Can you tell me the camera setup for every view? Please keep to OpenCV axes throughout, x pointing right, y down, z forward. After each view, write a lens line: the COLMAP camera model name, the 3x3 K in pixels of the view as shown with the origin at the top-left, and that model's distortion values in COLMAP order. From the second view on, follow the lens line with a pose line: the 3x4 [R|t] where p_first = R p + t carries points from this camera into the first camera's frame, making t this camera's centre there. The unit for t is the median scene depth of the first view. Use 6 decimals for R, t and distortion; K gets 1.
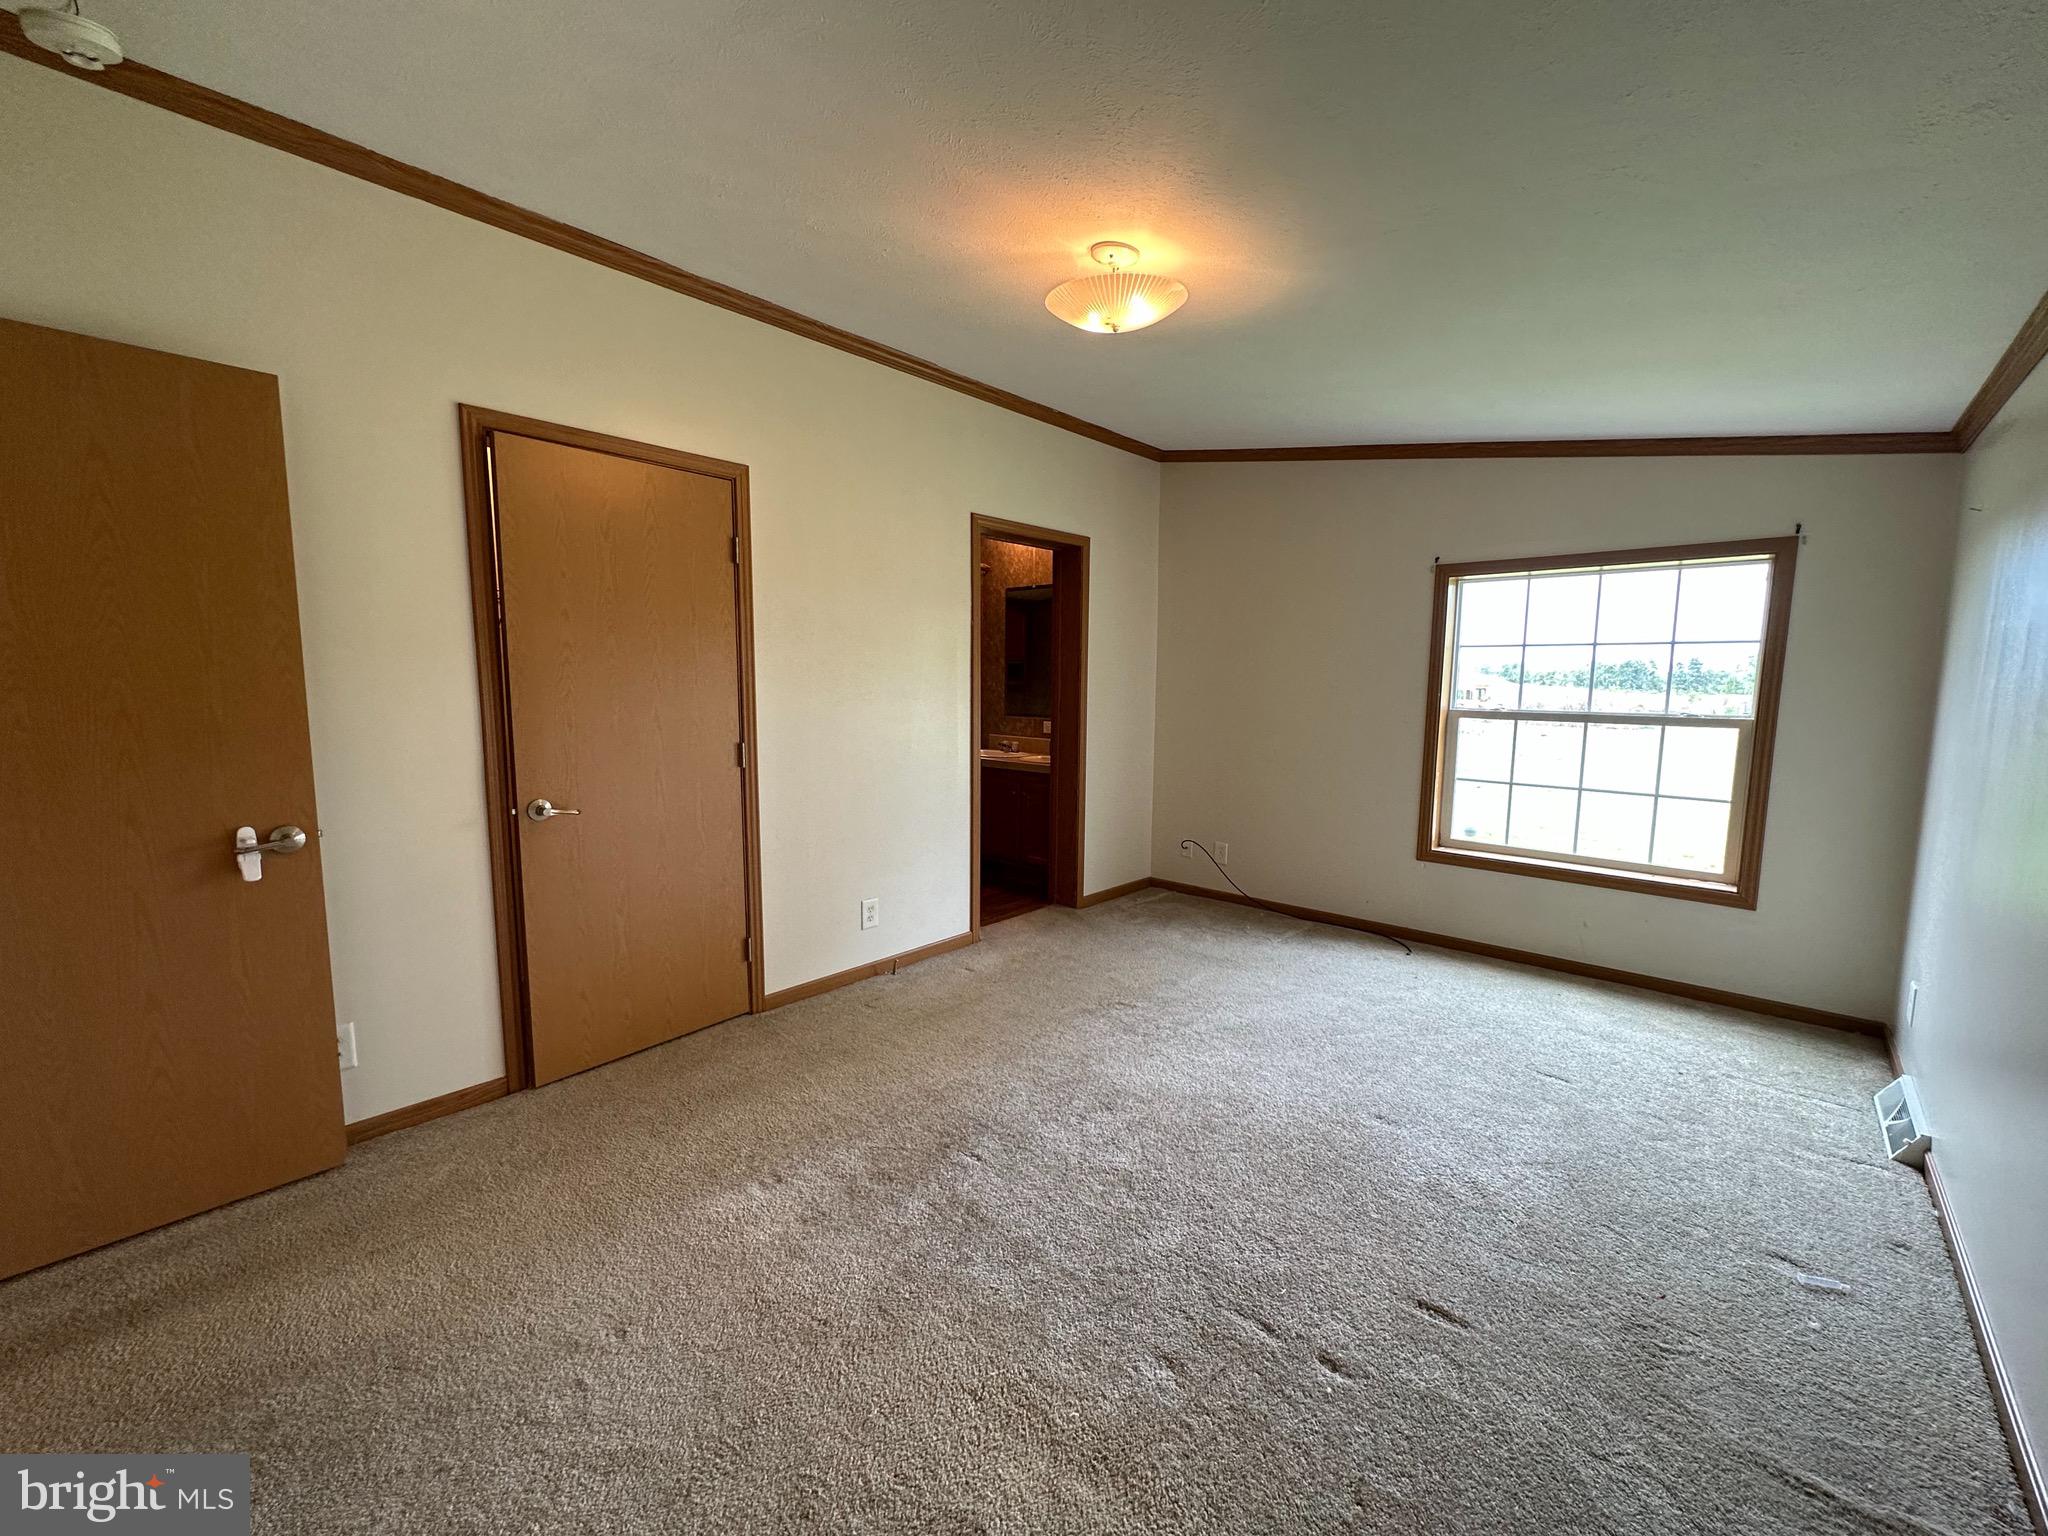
lens RADIAL K [[819.1, 0, 1024.0], [0, 819.1, 768.0], [0, 0, 1]] dist [-0.000283, 0.000435]
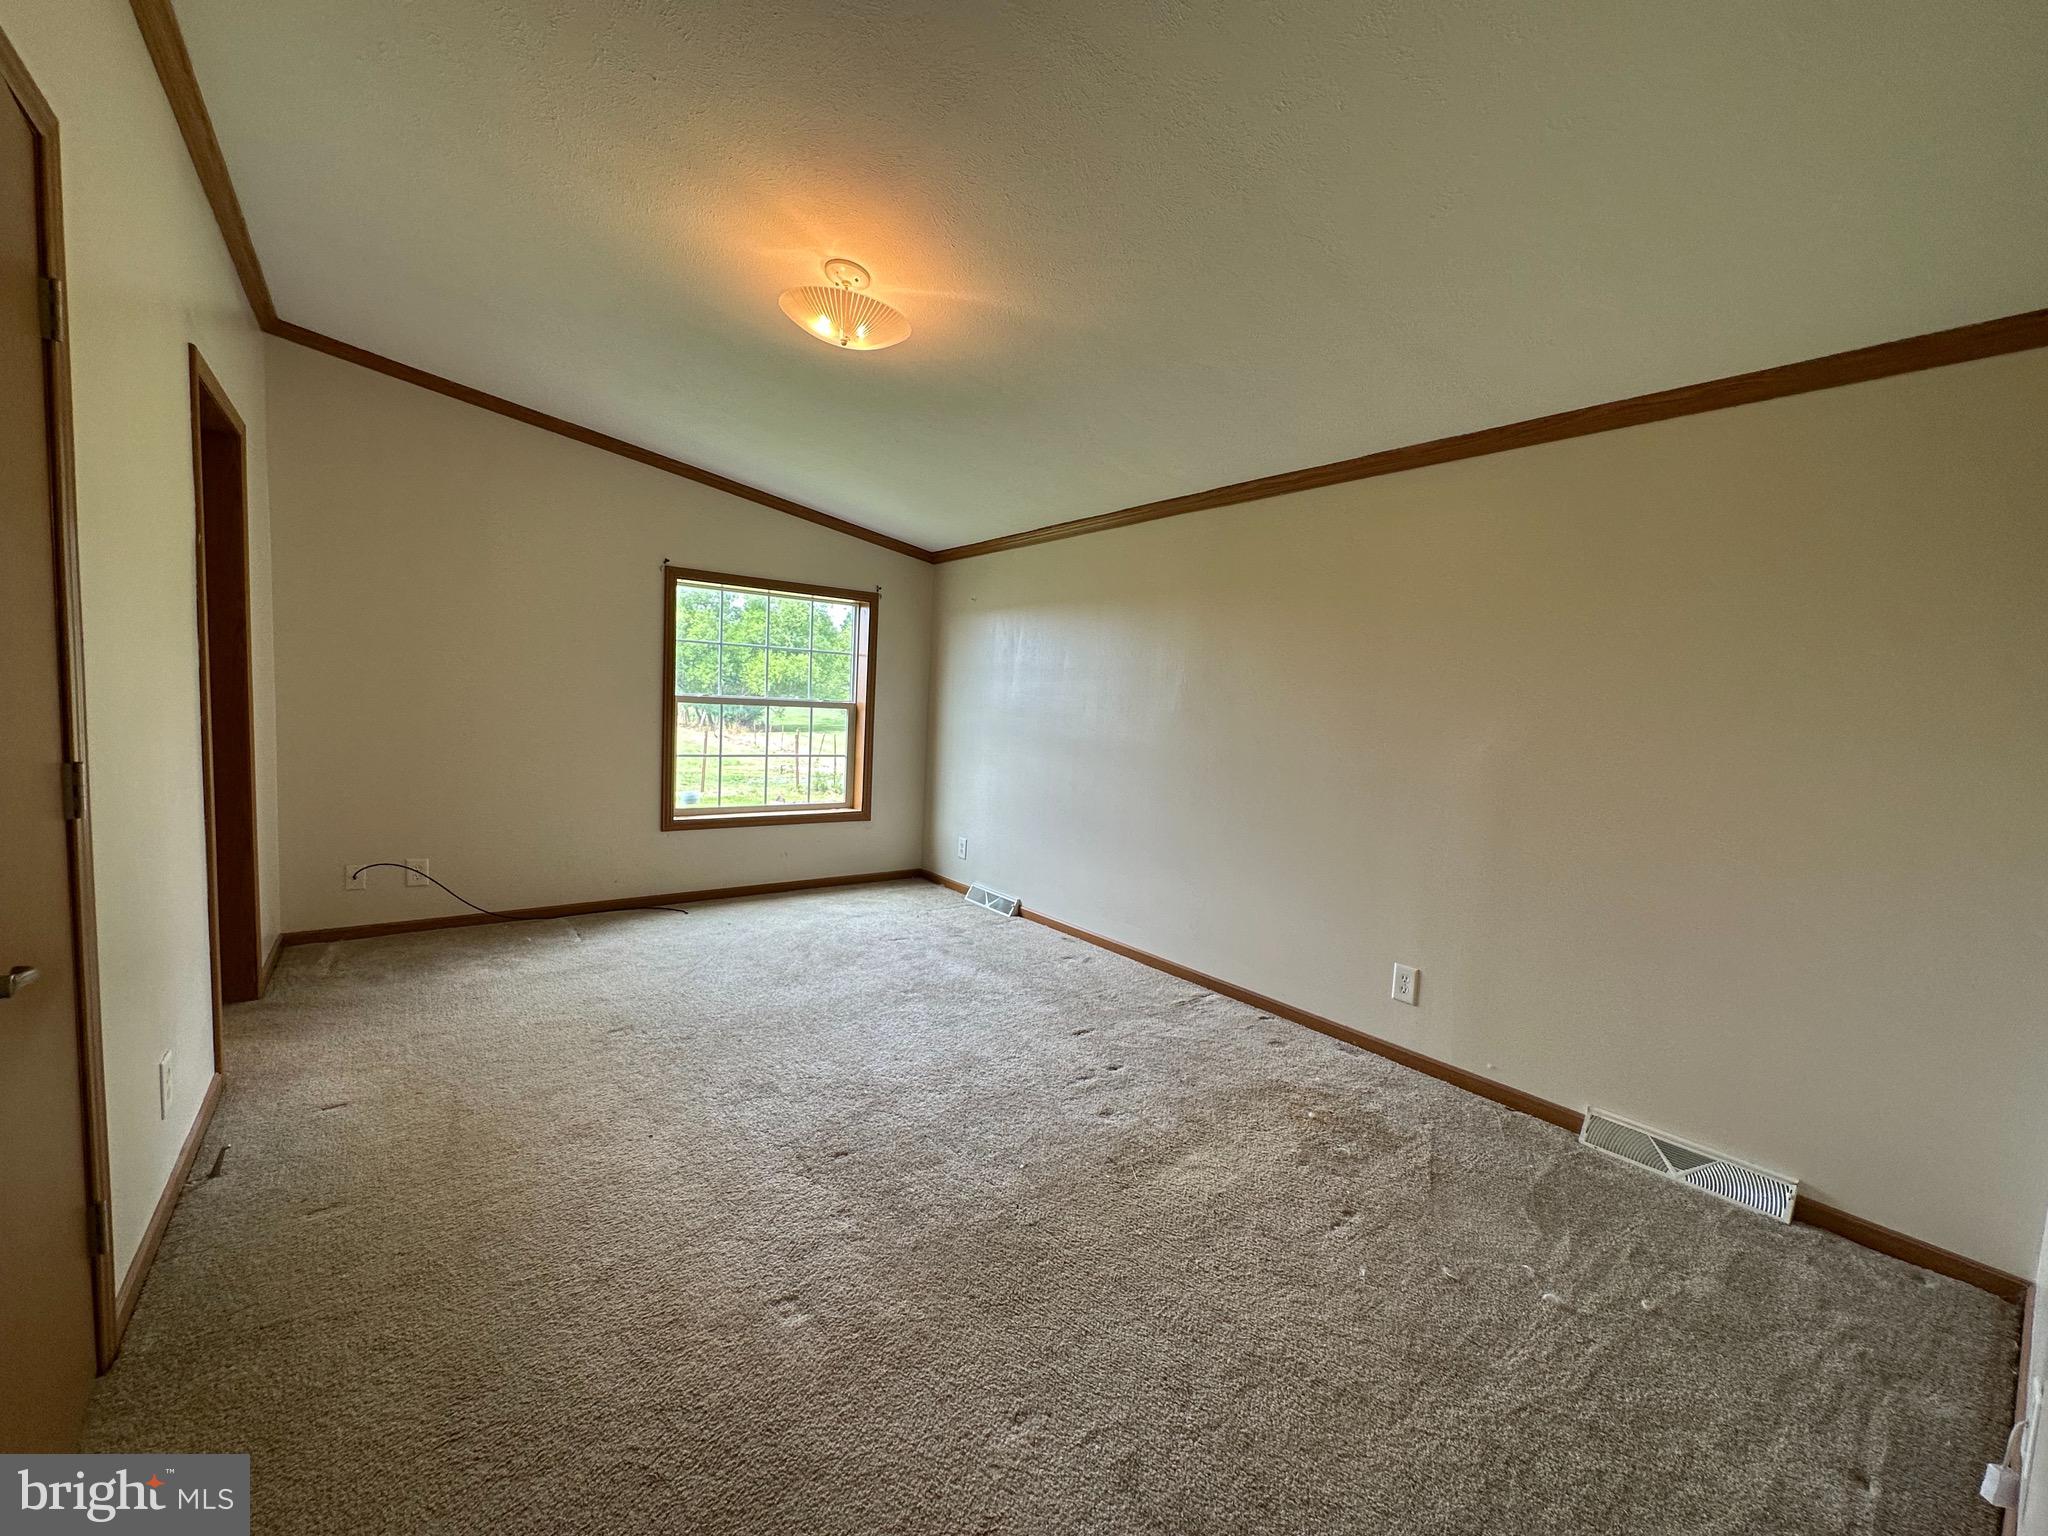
lens RADIAL K [[819.1, 0, 1024.0], [0, 819.1, 768.0], [0, 0, 1]] dist [-0.000283, 0.000435]
pose [[0.176482, -0.081128, 0.980955, -0.535161], [0.061116, 0.995578, 0.071342, -0.022704], [-0.982405, 0.047361, 0.180659, 0.332943]]
